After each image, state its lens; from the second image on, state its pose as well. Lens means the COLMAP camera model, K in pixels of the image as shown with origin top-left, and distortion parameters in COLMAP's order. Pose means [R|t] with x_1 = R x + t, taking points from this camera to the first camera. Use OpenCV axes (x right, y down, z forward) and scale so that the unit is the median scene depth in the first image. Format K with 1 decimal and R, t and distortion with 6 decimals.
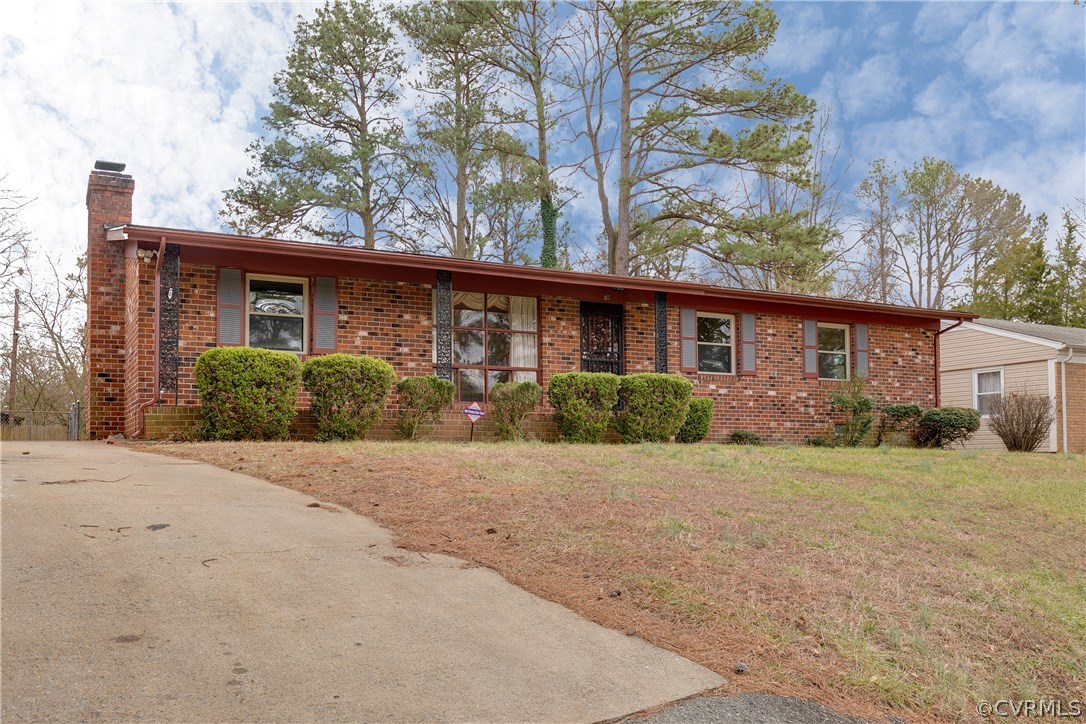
lens RADIAL K [[974.9, 0, 543.6], [0, 974.9, 402.3], [0, 0, 1]] dist [-0.002642, 0.008950]
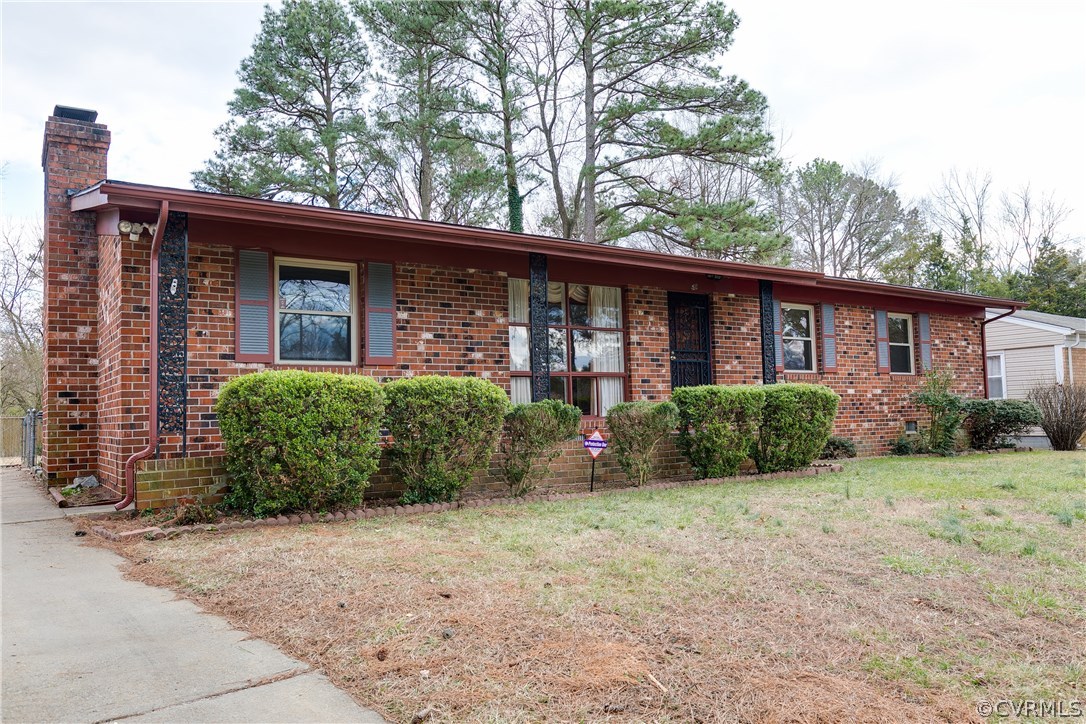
lens RADIAL K [[798.2, 0, 545.2], [0, 798.2, 352.5], [0, 0, 1]] dist [-0.005496, 0.007554]
pose [[0.993042, -0.008569, 0.117448, -0.140916], [0.009927, 0.999890, -0.010982, -0.041946], [-0.117341, 0.012071, 0.993018, 0.309488]]
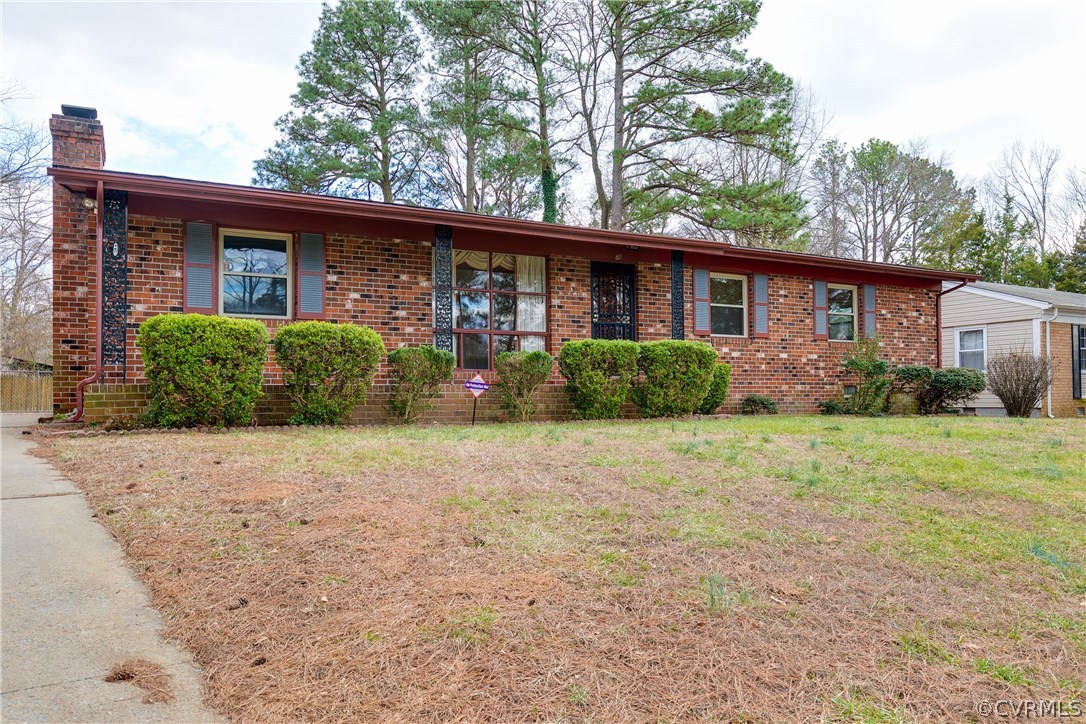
lens RADIAL K [[780.3, 0, 551.6], [0, 780.3, 367.8], [0, 0, 1]] dist [-0.002608, -0.003755]
pose [[0.999888, -0.000243, 0.014971, -0.011265], [-0.000201, 0.999560, 0.029663, -0.021243], [-0.014972, -0.029663, 0.999448, 0.228976]]
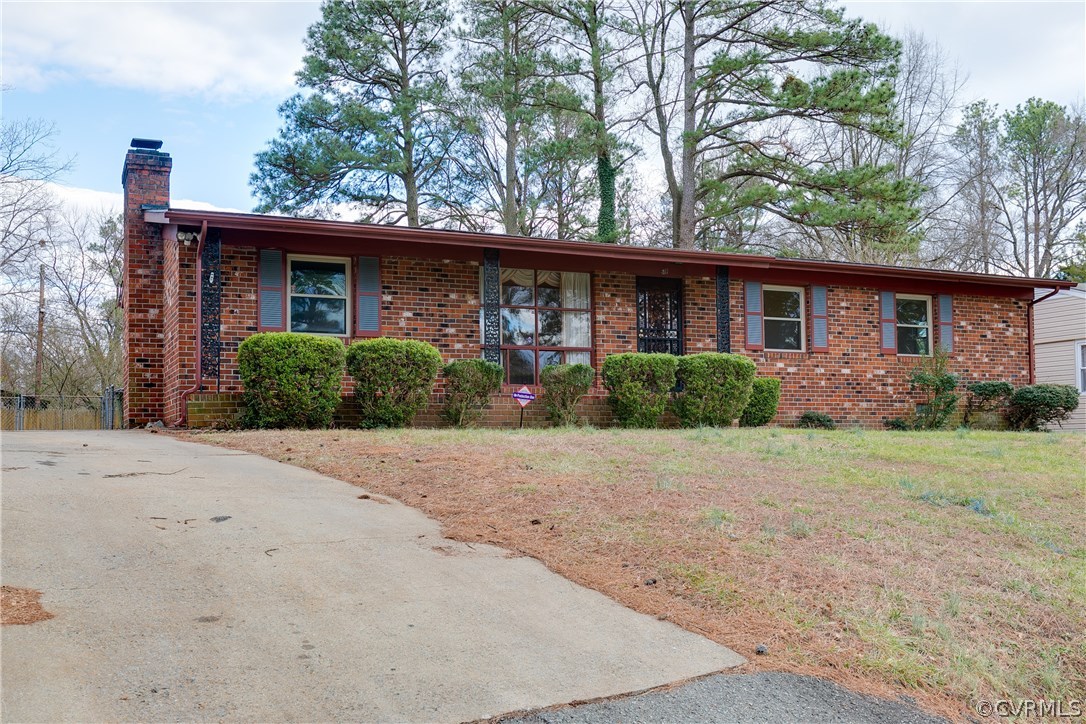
lens RADIAL K [[1090.3, 0, 547.0], [0, 1090.3, 369.3], [0, 0, 1]] dist [0.000887, 0.000000]
pose [[0.998482, -0.009024, -0.054336, 0.007523], [0.008702, 0.999943, -0.006157, -0.007466], [0.054389, 0.005675, 0.998504, -0.050901]]
